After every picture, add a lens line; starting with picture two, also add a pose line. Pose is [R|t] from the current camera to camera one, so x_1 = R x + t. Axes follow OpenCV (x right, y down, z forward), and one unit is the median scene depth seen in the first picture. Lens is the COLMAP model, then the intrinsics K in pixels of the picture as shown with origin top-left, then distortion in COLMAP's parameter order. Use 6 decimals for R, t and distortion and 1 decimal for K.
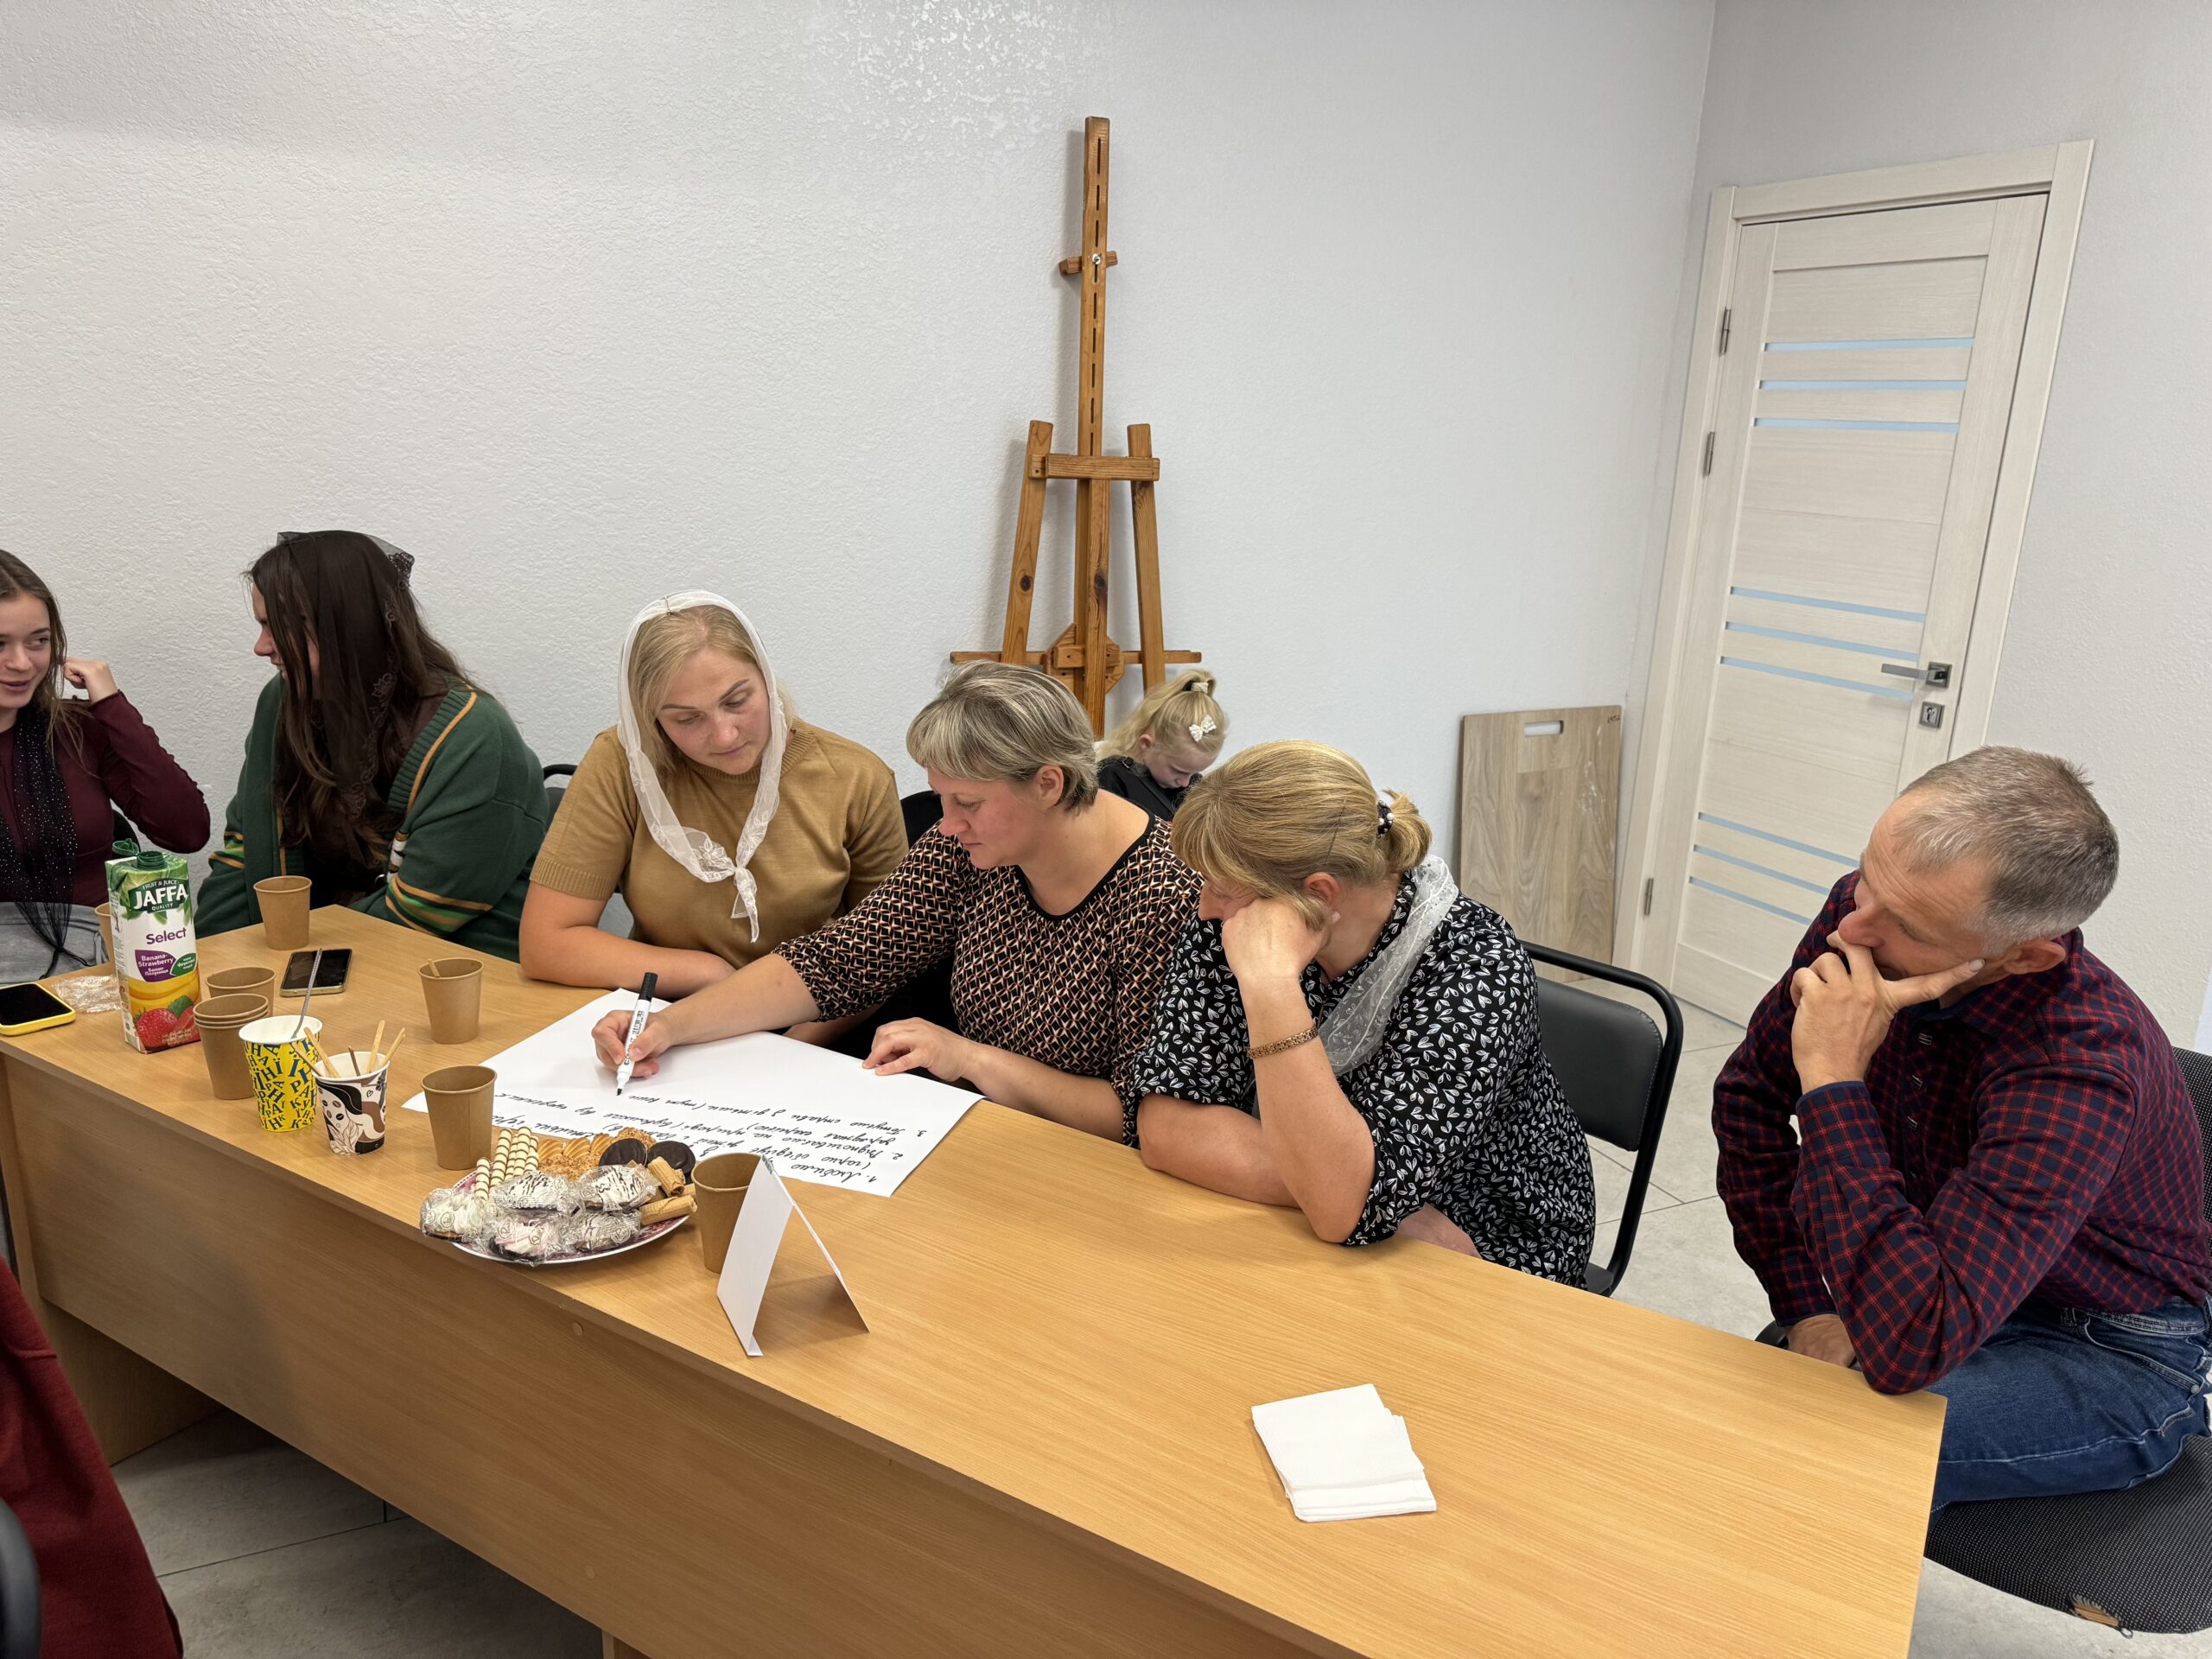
lens RADIAL K [[1592.0, 0, 1101.9], [0, 1592.0, 834.5], [0, 0, 1]] dist [0.062834, -0.013243]
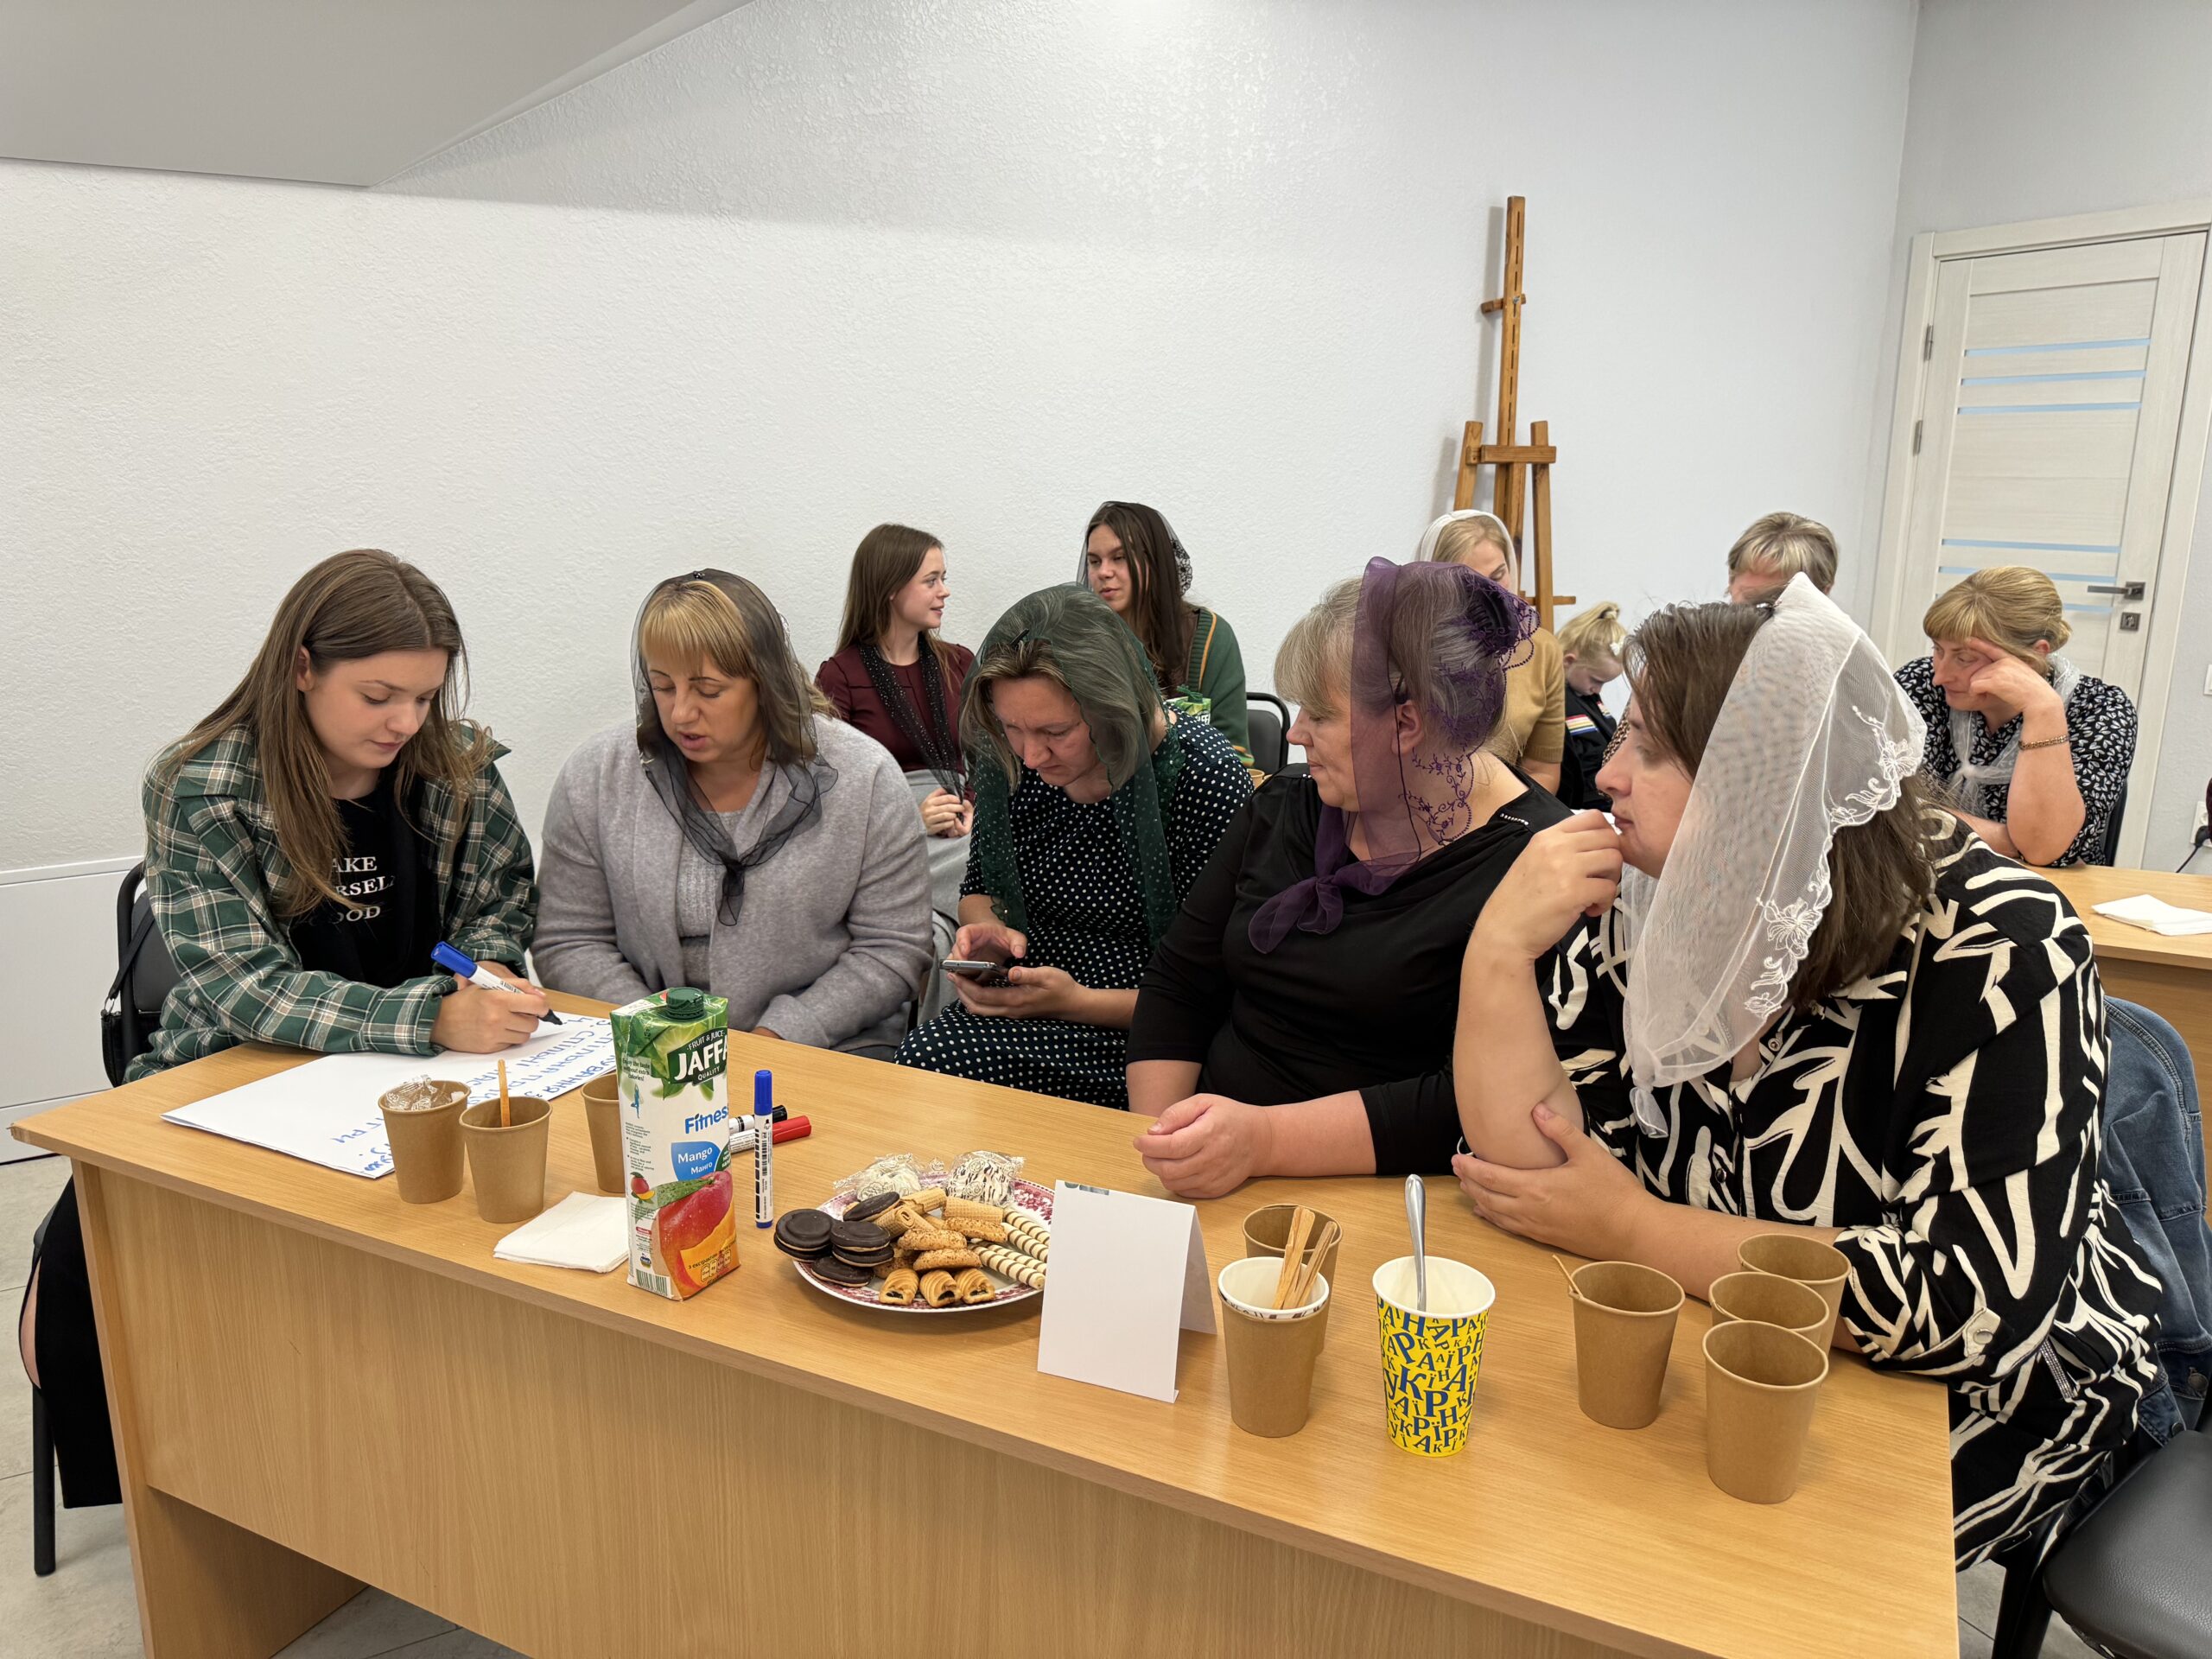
lens RADIAL K [[1592.0, 0, 1109.4], [0, 1592.0, 825.0], [0, 0, 1]] dist [0.062834, -0.013243]
pose [[0.996913, -0.044513, 0.064671, -0.430270], [0.046818, 0.998305, -0.034577, 0.103411], [-0.063022, 0.037498, 0.997307, -0.282447]]
